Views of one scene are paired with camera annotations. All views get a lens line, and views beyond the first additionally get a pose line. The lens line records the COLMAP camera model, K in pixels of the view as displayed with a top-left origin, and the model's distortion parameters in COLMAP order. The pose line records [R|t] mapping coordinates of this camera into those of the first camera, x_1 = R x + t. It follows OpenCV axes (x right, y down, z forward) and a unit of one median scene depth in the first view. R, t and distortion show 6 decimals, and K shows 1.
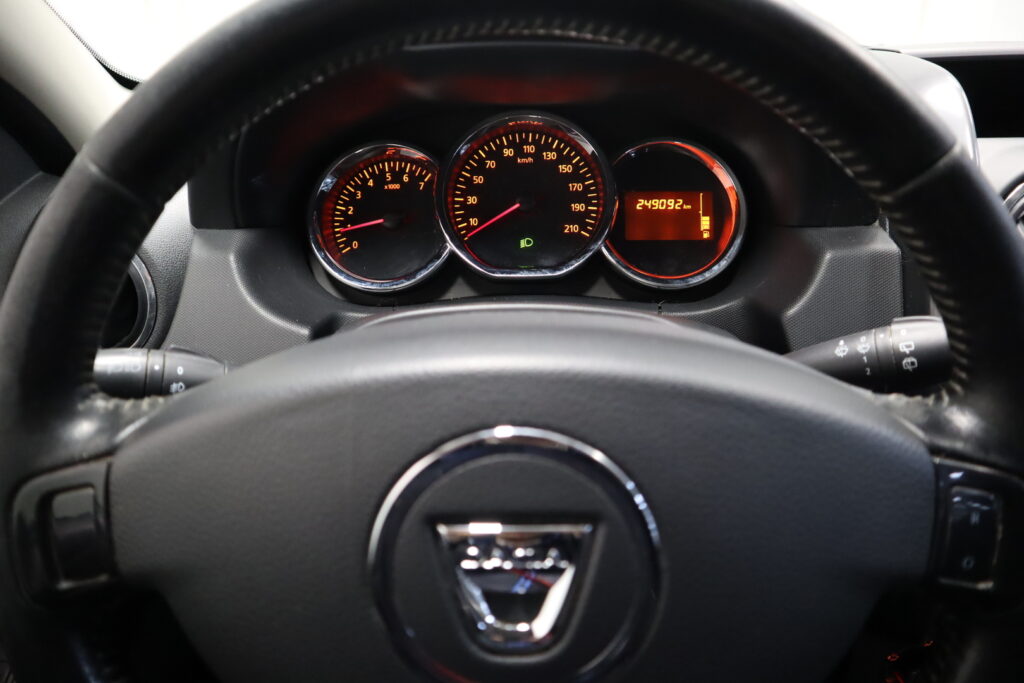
lens RADIAL K [[705.6, 0, 514.7], [0, 705.6, 340.9], [0, 0, 1]] dist [-0.112002, 0.014134]
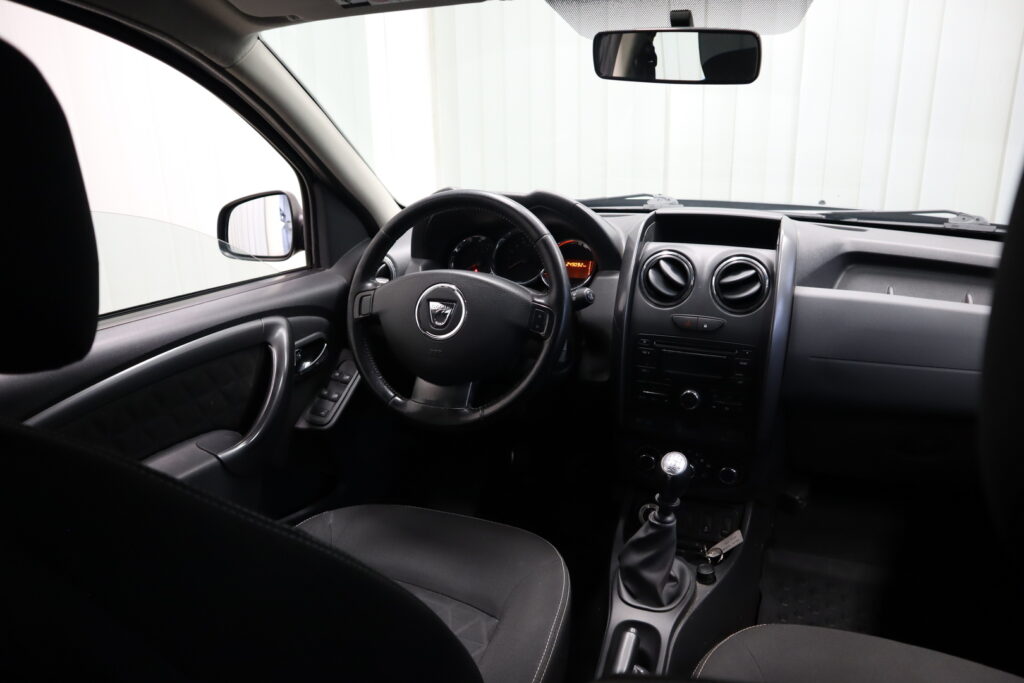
lens RADIAL K [[705.6, 0, 508.9], [0, 705.6, 342.1], [0, 0, 1]] dist [-0.112002, 0.014134]
pose [[0.926346, 0.108392, -0.360741, 1.178133], [-0.163317, 0.978579, -0.125347, 0.561742], [0.339426, 0.175029, 0.924205, -1.796741]]
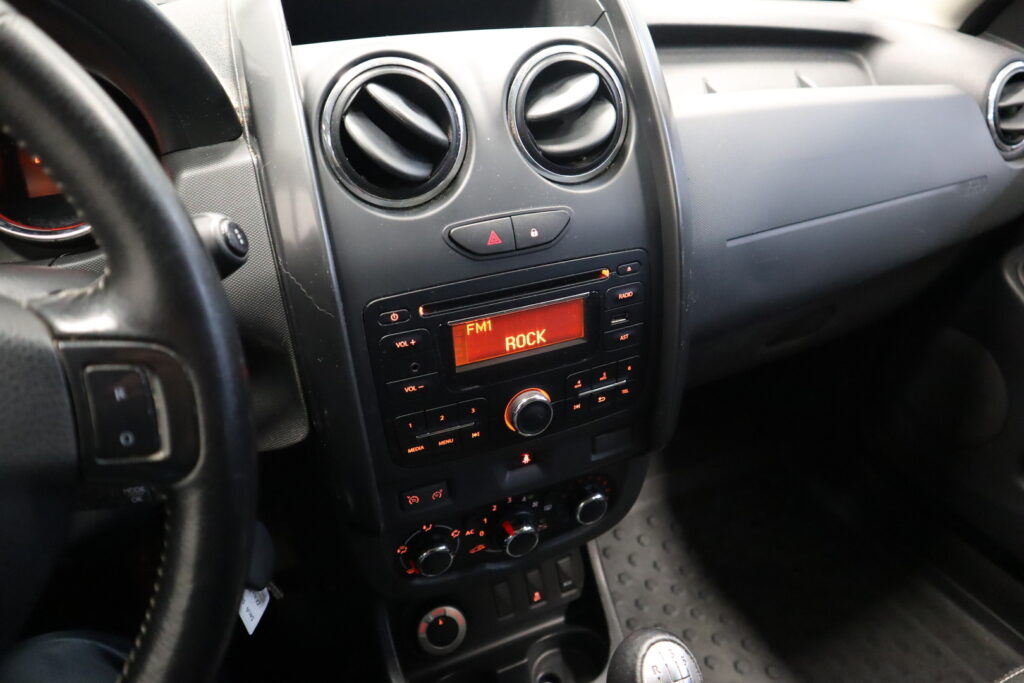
lens RADIAL K [[705.6, 0, 510.6], [0, 705.6, 341.2], [0, 0, 1]] dist [-0.112002, 0.014134]
pose [[0.910731, -0.210954, 0.355061, 0.468764], [0.196176, 0.977496, 0.077573, 0.120414], [-0.363434, -0.000994, 0.931619, -0.085595]]
